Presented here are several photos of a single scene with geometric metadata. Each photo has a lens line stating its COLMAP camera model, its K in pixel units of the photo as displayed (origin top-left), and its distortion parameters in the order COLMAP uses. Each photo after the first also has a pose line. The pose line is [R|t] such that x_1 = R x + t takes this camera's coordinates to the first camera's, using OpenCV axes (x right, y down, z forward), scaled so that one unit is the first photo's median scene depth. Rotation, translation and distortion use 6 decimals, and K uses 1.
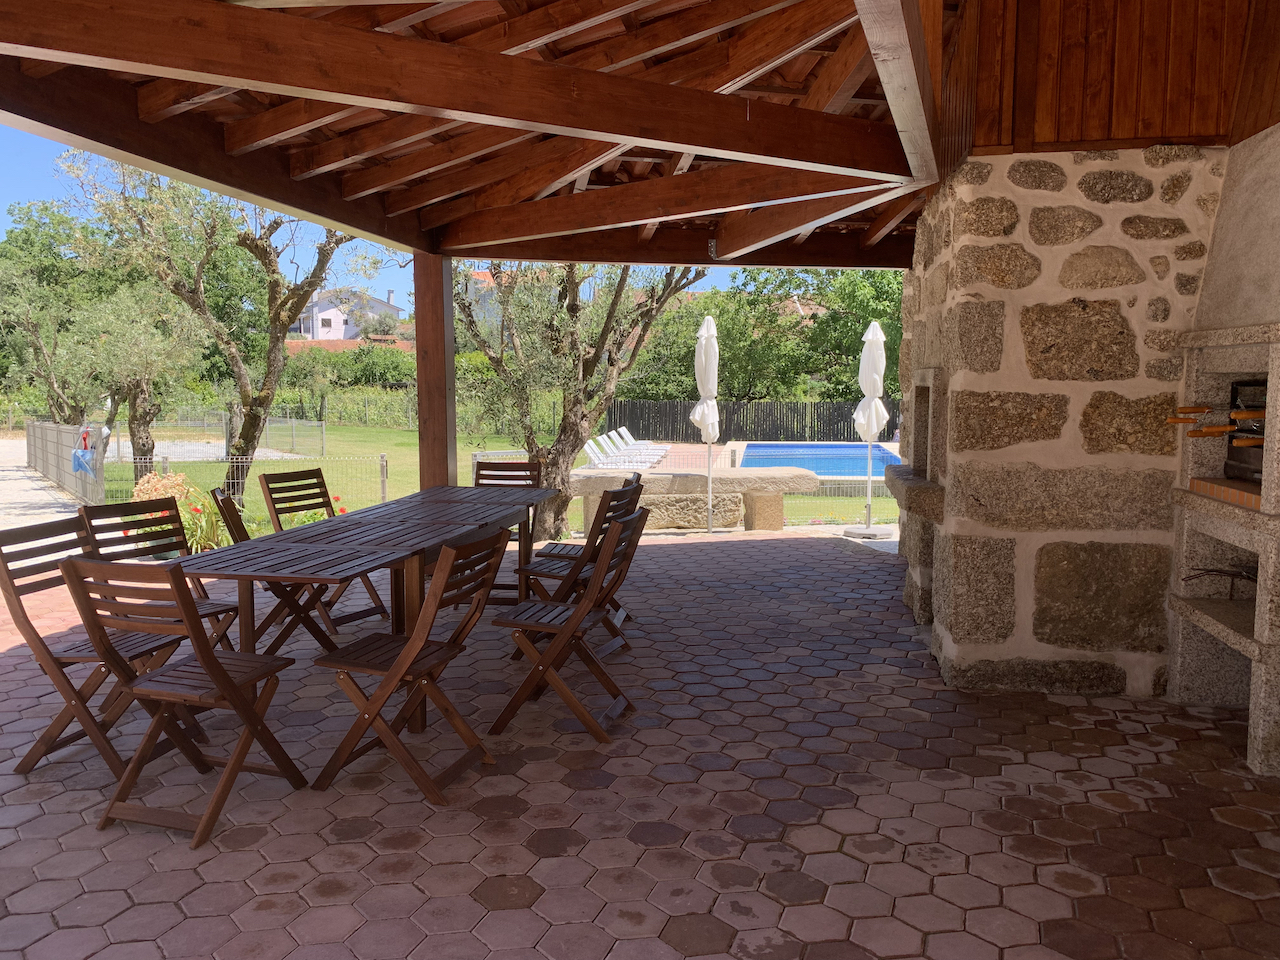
lens RADIAL K [[986.5, 0, 641.7], [0, 986.5, 482.3], [0, 0, 1]] dist [0.010146, -0.006981]
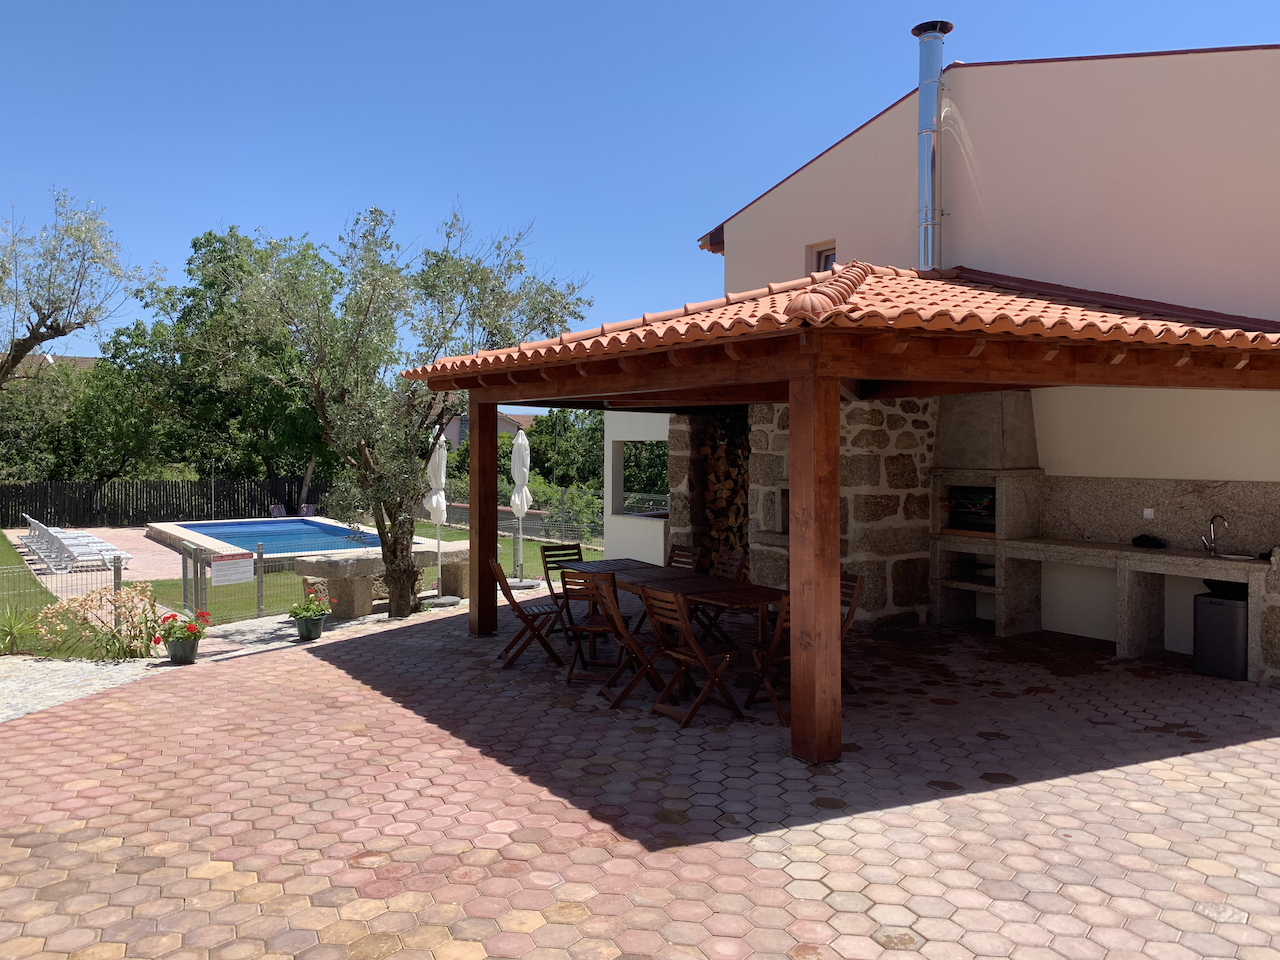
lens RADIAL K [[986.5, 0, 637.3], [0, 986.5, 478.7], [0, 0, 1]] dist [0.010146, -0.006981]
pose [[0.706602, -0.027419, 0.707080, -1.625968], [0.073737, 0.996662, -0.035039, -0.091843], [-0.703759, 0.076896, 0.706265, -0.190394]]
